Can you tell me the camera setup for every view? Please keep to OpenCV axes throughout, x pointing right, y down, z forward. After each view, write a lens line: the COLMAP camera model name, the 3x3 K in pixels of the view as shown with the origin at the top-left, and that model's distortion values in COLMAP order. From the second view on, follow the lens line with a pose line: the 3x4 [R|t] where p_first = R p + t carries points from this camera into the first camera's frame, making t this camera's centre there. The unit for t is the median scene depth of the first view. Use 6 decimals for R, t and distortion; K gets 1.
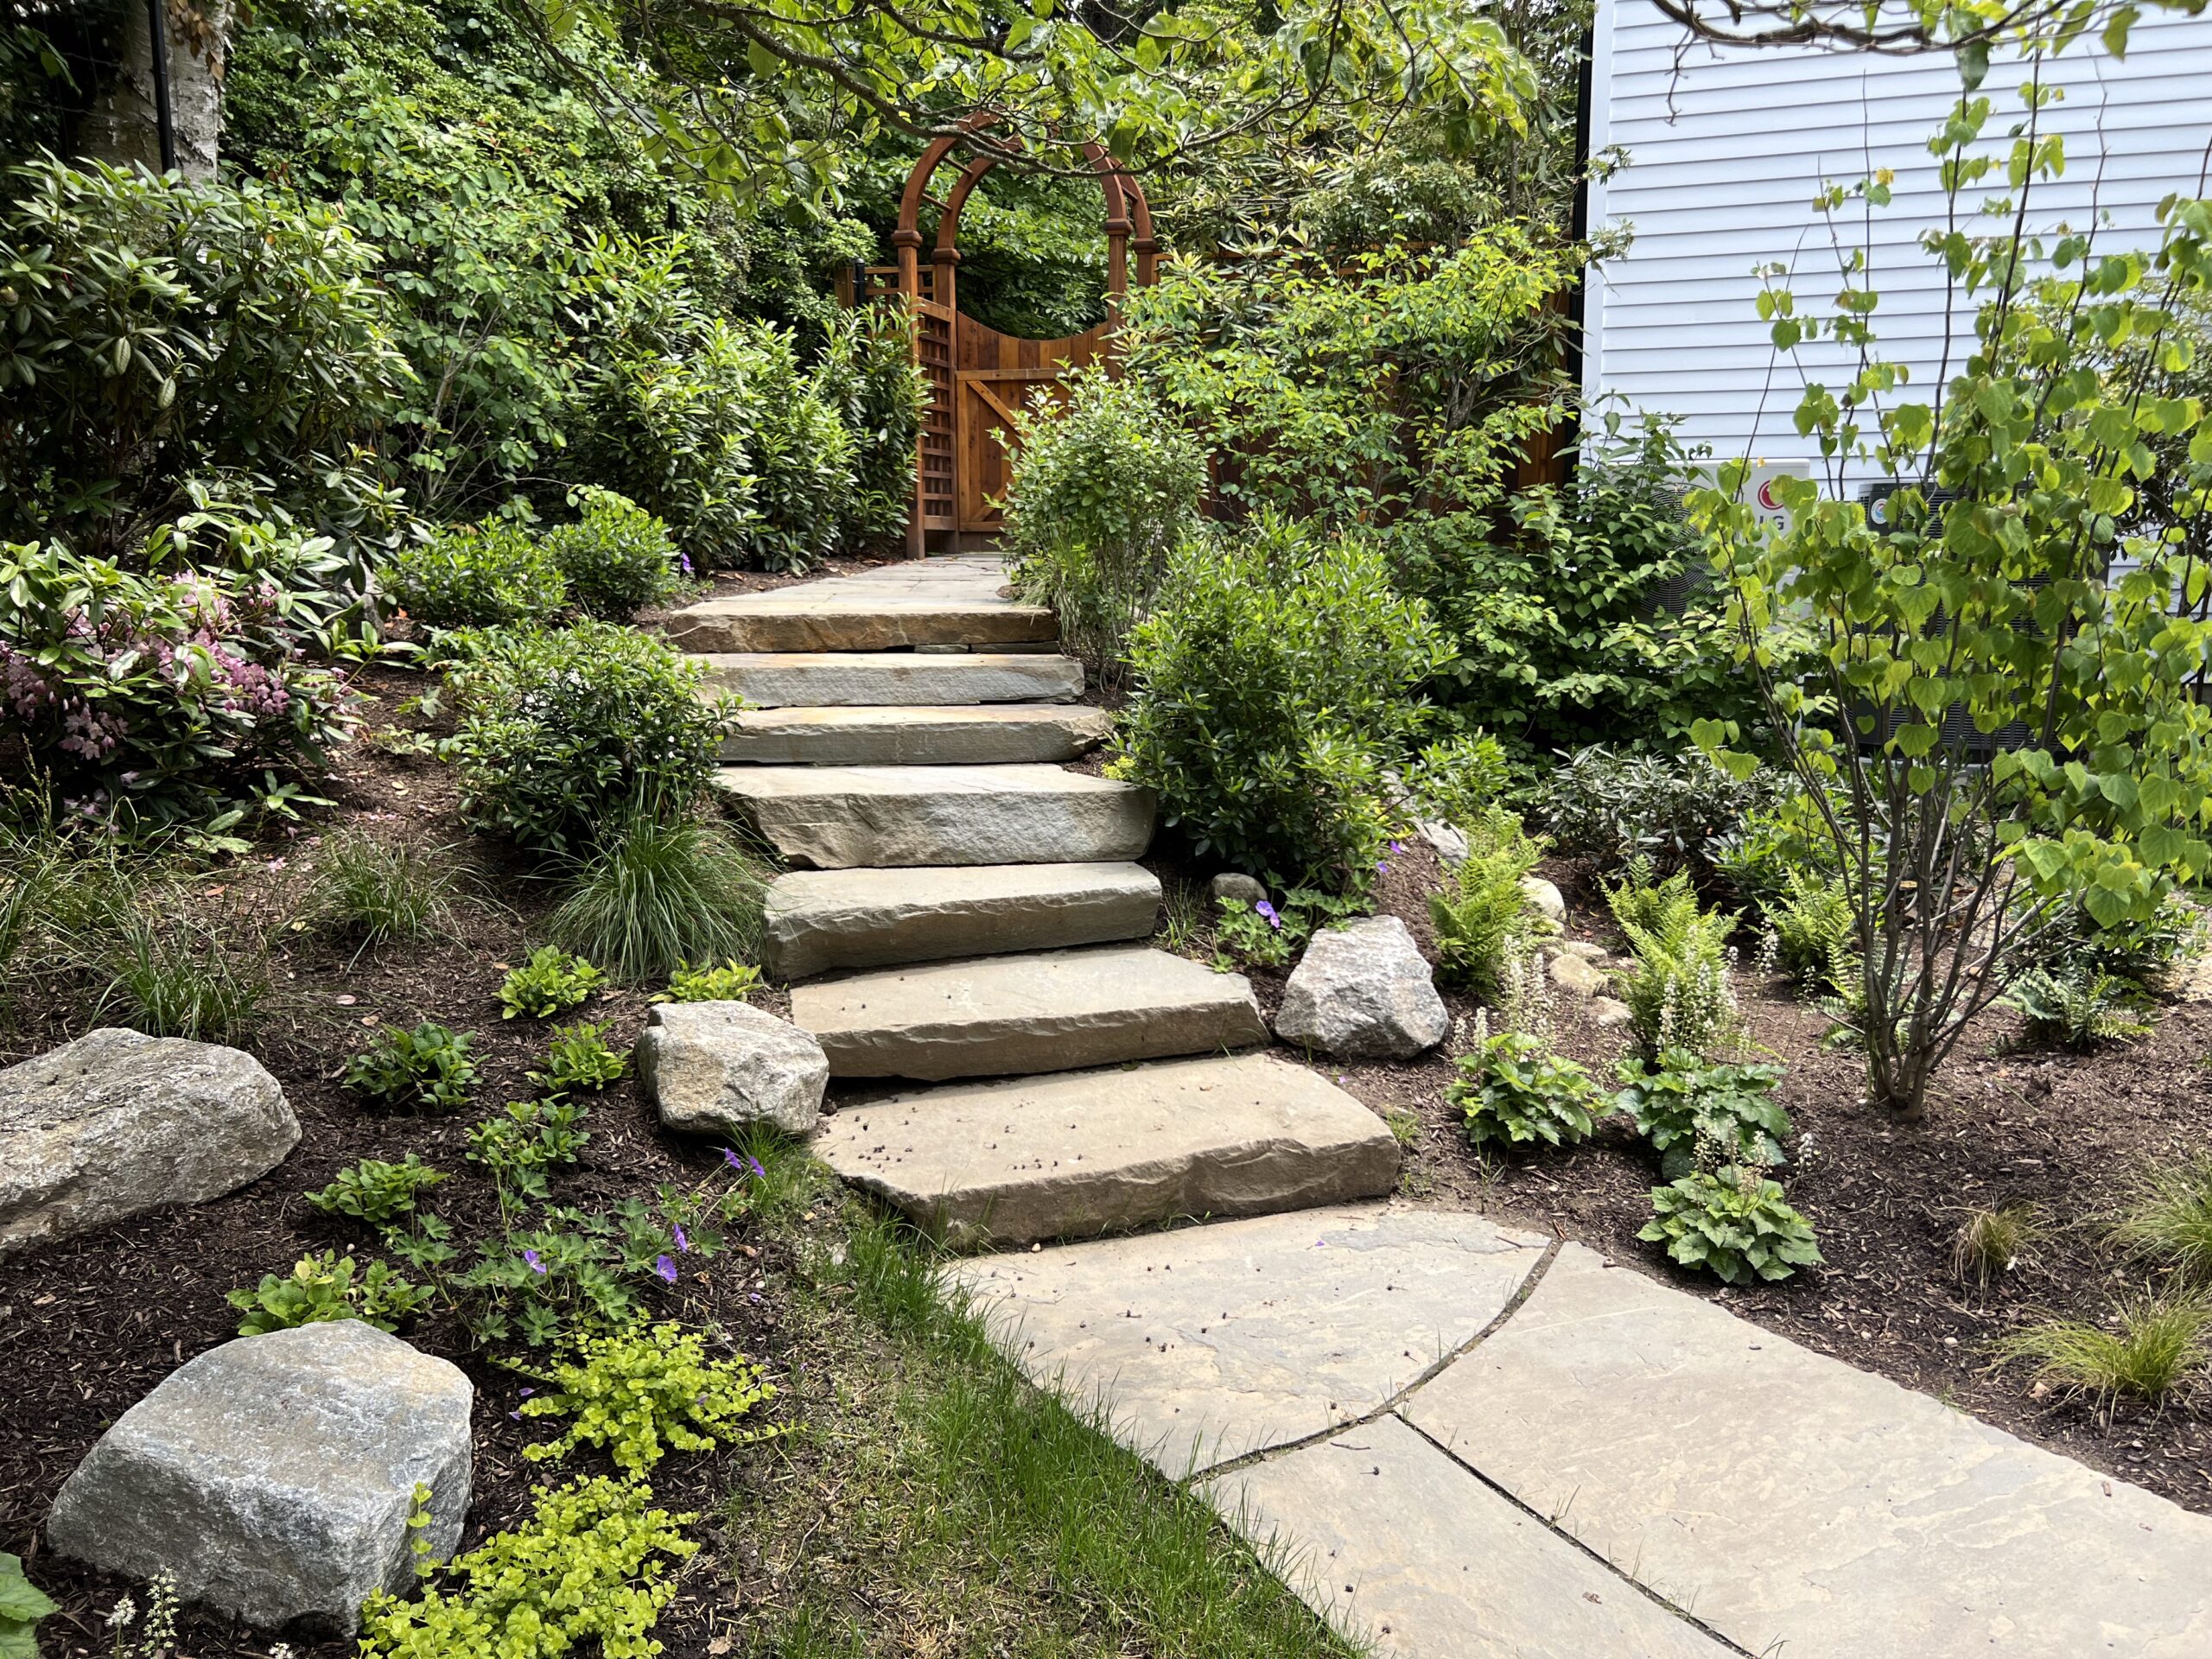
lens RADIAL K [[1685.5, 0, 1106.0], [0, 1685.5, 829.5], [0, 0, 1]] dist [0.113102, -0.182097]
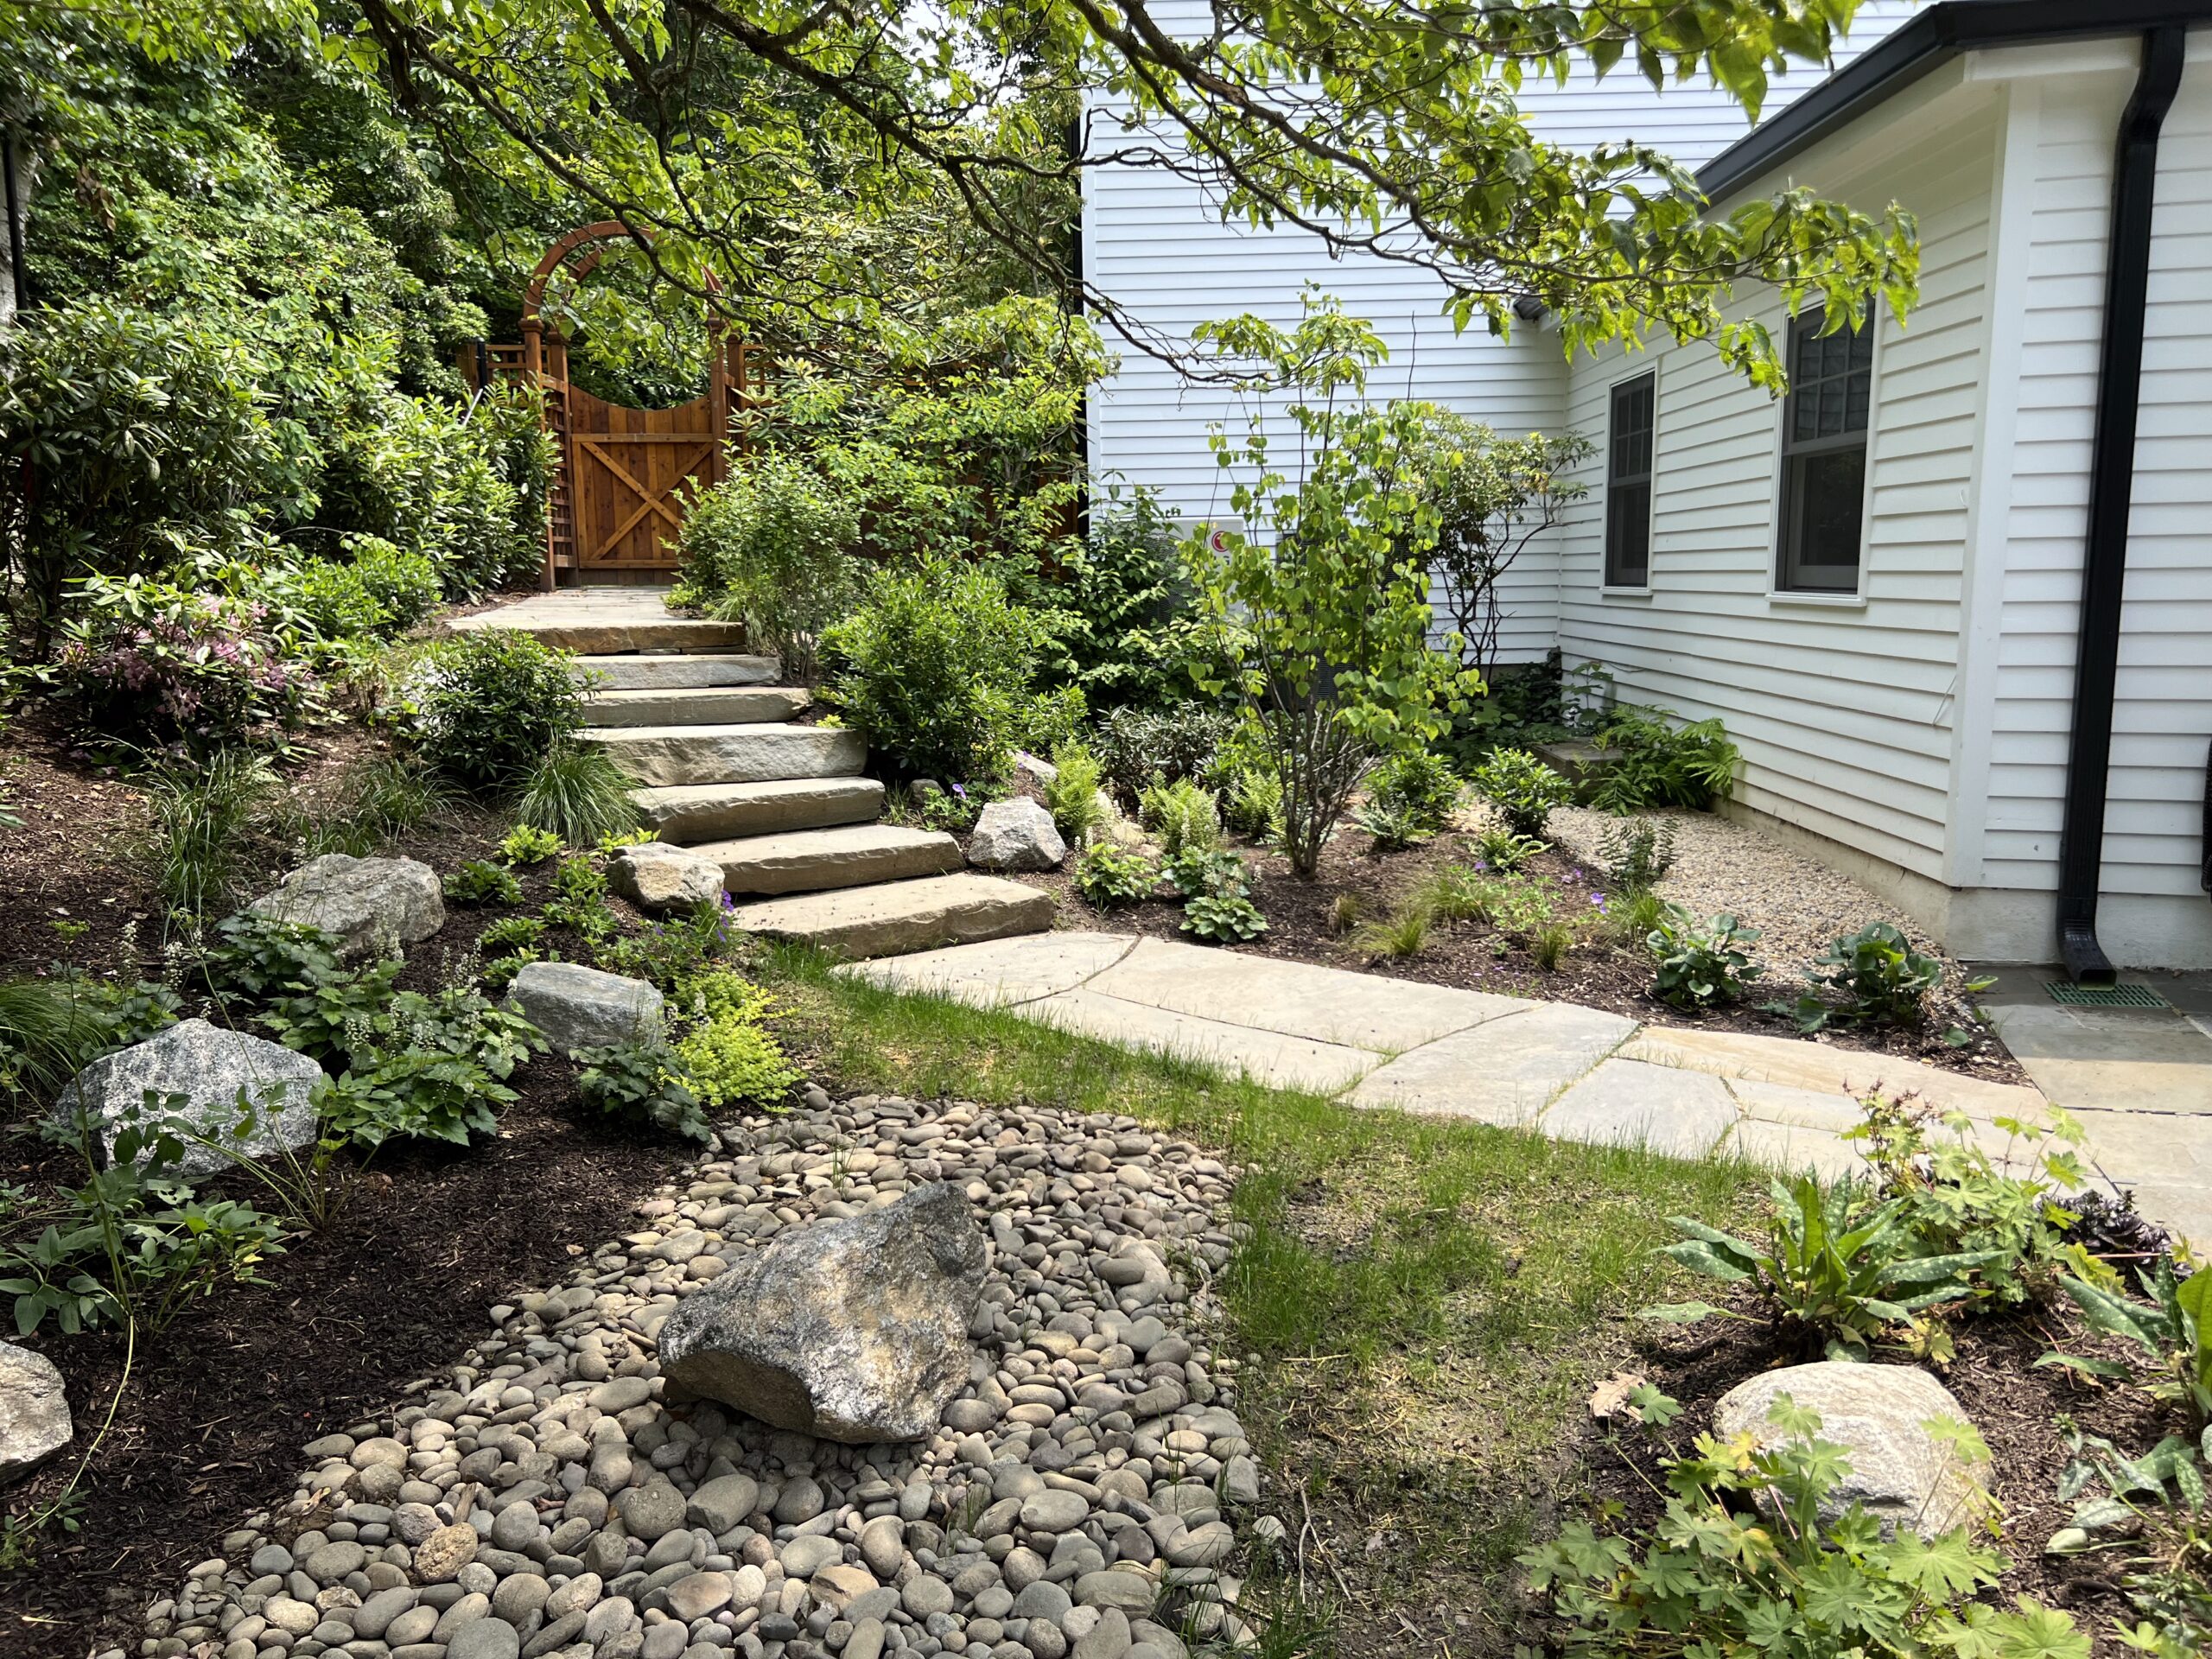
lens RADIAL K [[1685.5, 0, 1106.0], [0, 1685.5, 829.5], [0, 0, 1]] dist [0.113102, -0.182097]
pose [[0.955218, -0.051712, 0.291350, -0.189713], [0.058799, 0.998148, -0.015616, 0.091586], [-0.290003, 0.032048, 0.956489, -0.477953]]
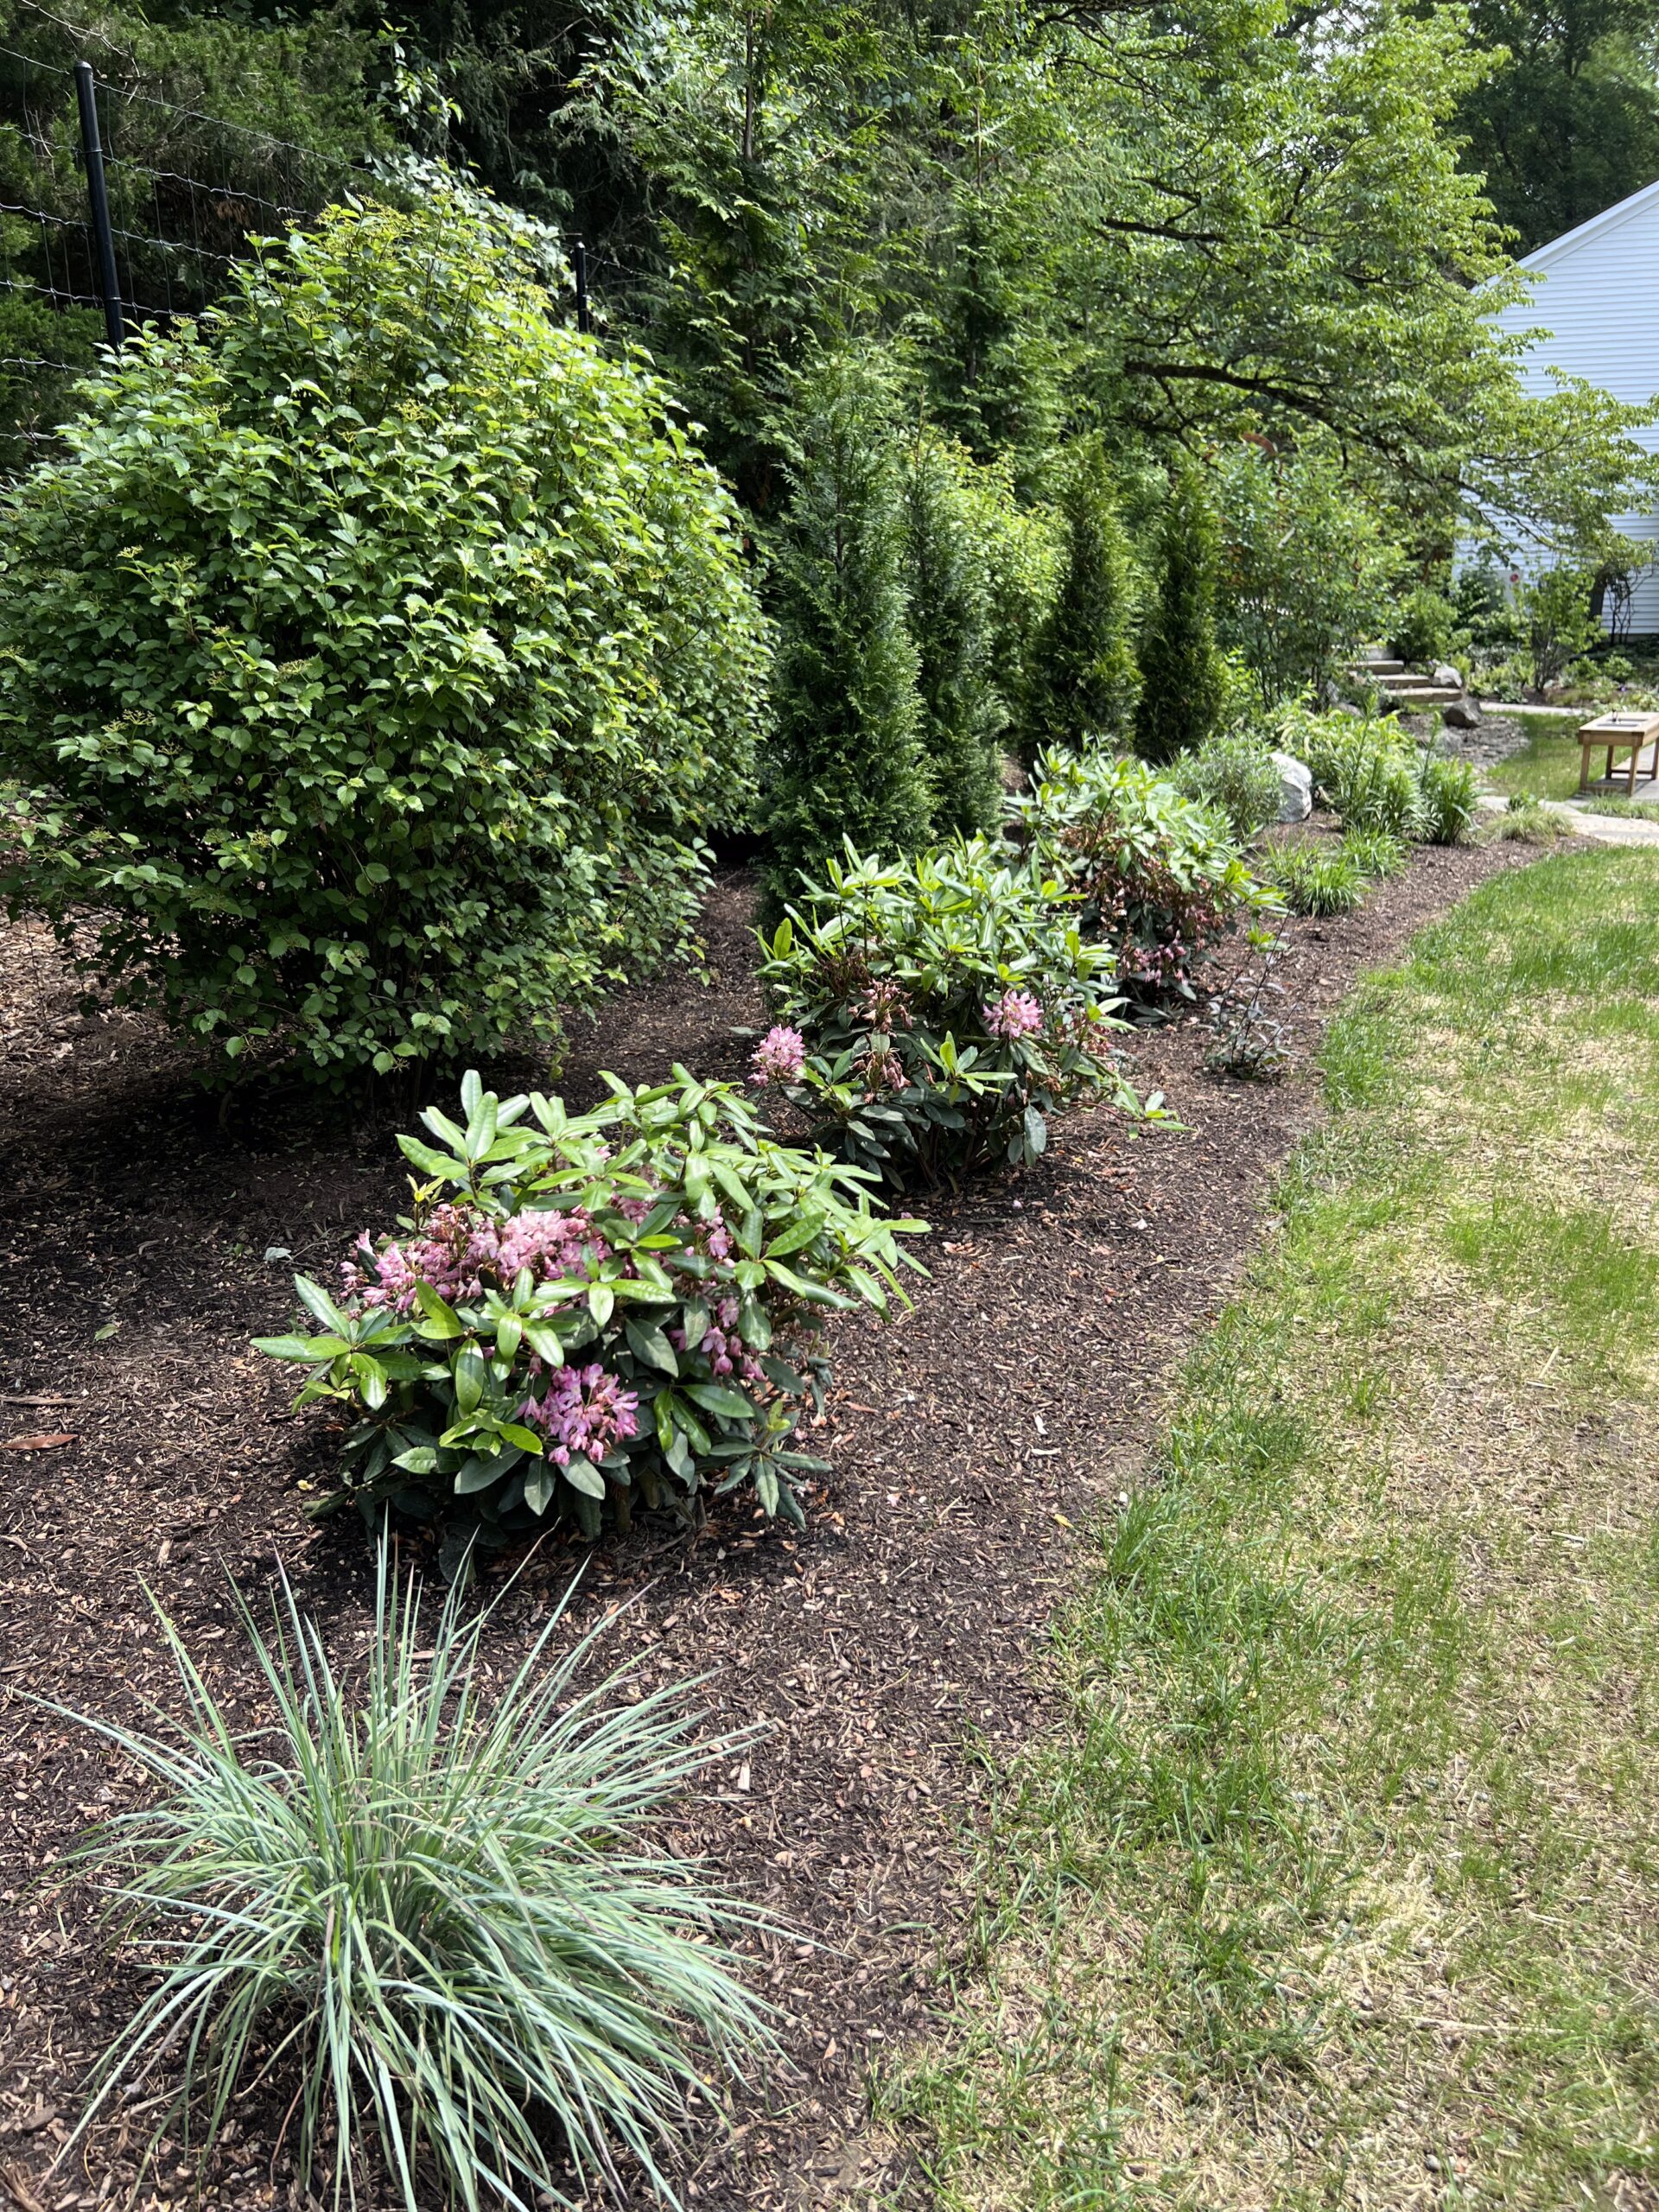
lens RADIAL K [[1685.5, 0, 829.5], [0, 1685.5, 1106.0], [0, 0, 1]] dist [0.113102, -0.182097]
pose [[0.999219, -0.016376, 0.035955, -1.567756], [0.011822, 0.992283, 0.123426, 0.578884], [-0.037699, -0.122905, 0.991702, -3.482638]]
